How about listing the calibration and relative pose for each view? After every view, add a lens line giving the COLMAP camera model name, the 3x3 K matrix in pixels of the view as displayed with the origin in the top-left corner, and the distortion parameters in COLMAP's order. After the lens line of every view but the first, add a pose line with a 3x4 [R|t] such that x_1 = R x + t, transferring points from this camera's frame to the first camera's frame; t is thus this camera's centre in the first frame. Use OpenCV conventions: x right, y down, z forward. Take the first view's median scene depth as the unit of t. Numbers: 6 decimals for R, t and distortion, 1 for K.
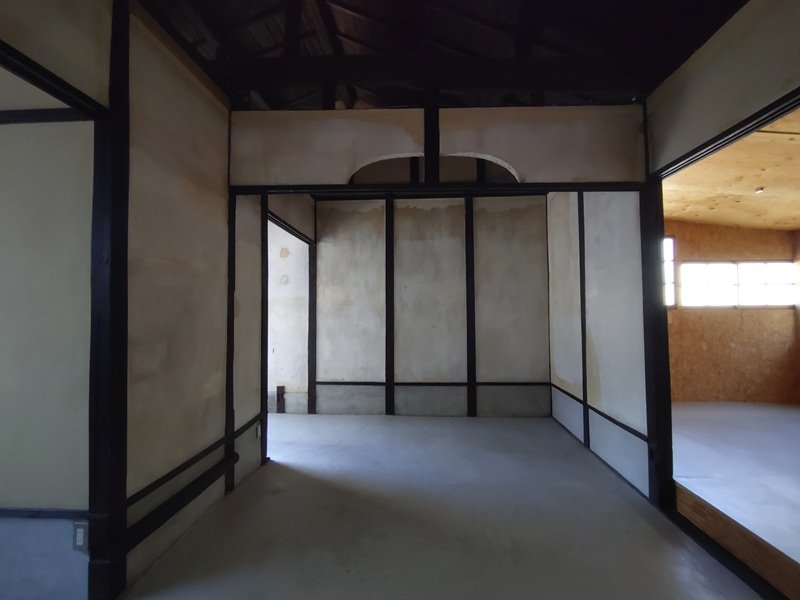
lens RADIAL K [[361.9, 0, 405.4], [0, 361.9, 296.7], [0, 0, 1]] dist [-0.000259, 0.000541]
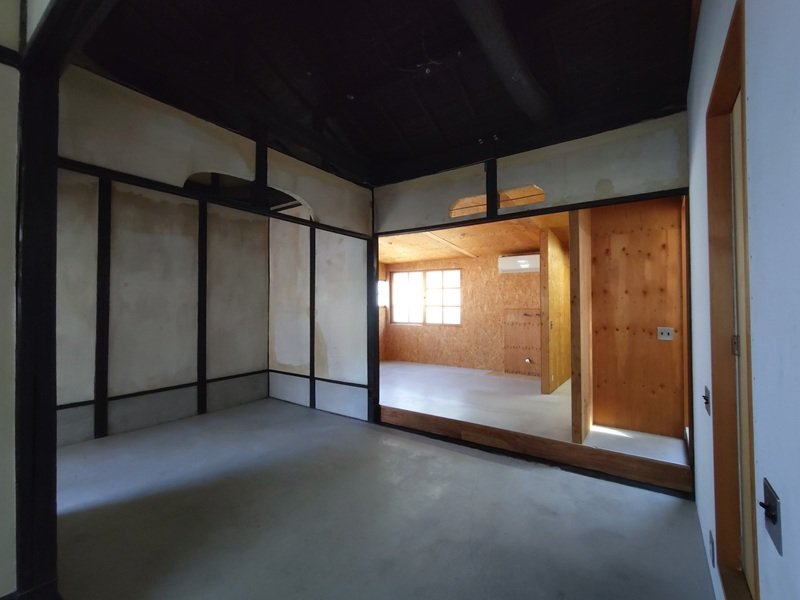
lens RADIAL K [[361.9, 0, 405.4], [0, 361.9, 296.7], [0, 0, 1]] dist [-0.000259, 0.000541]
pose [[0.528022, 0.020479, 0.848984, -0.397106], [-0.032598, 0.999461, -0.003835, -0.017137], [-0.848605, -0.025650, 0.528405, -0.026988]]
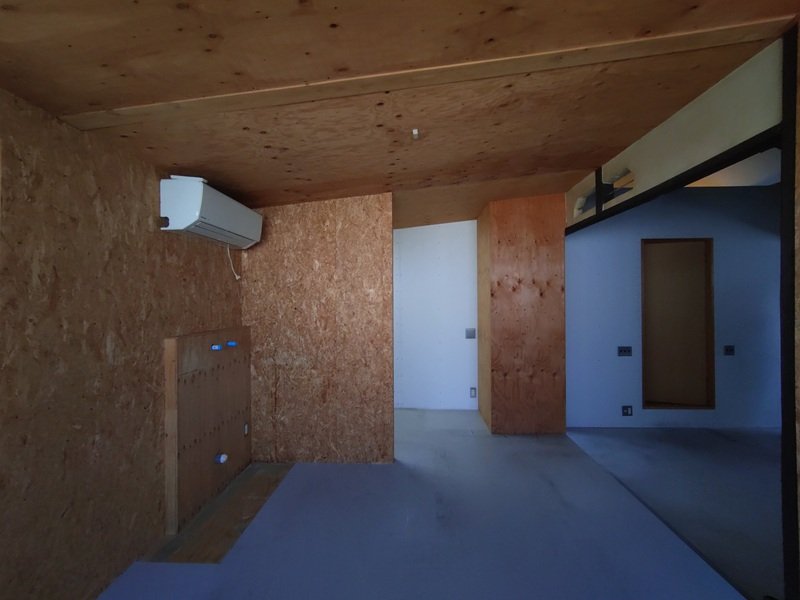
lens RADIAL K [[361.9, 0, 405.4], [0, 361.9, 296.7], [0, 0, 1]] dist [-0.000259, 0.000541]
pose [[-0.999875, 0.010481, -0.011831, 0.742299], [0.011036, 0.998794, -0.047847, -0.015551], [0.011315, -0.047972, -0.998785, 0.875745]]
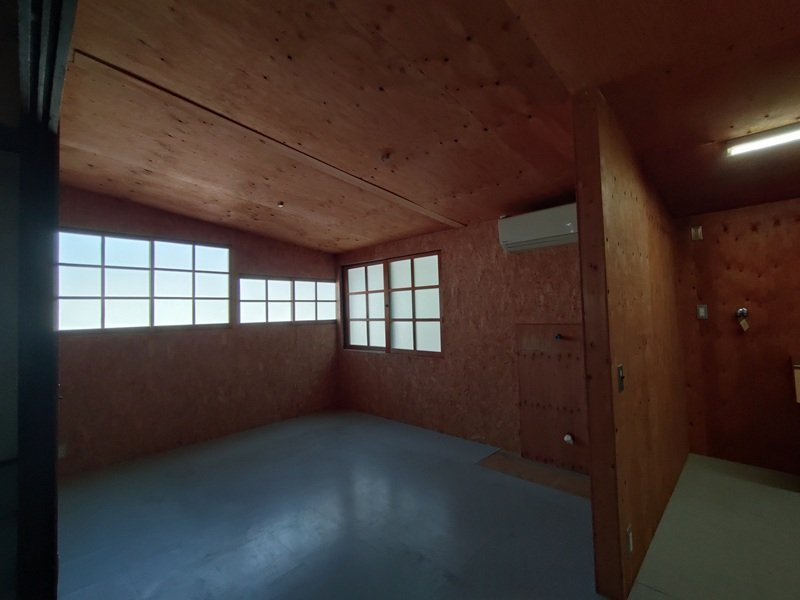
lens RADIAL K [[361.9, 0, 405.4], [0, 361.9, 296.7], [0, 0, 1]] dist [-0.000259, 0.000541]
pose [[0.654579, 0.017607, 0.755788, 0.362164], [-0.002342, 0.999771, -0.021263, -0.025584], [-0.755990, 0.012148, 0.654471, 0.101188]]
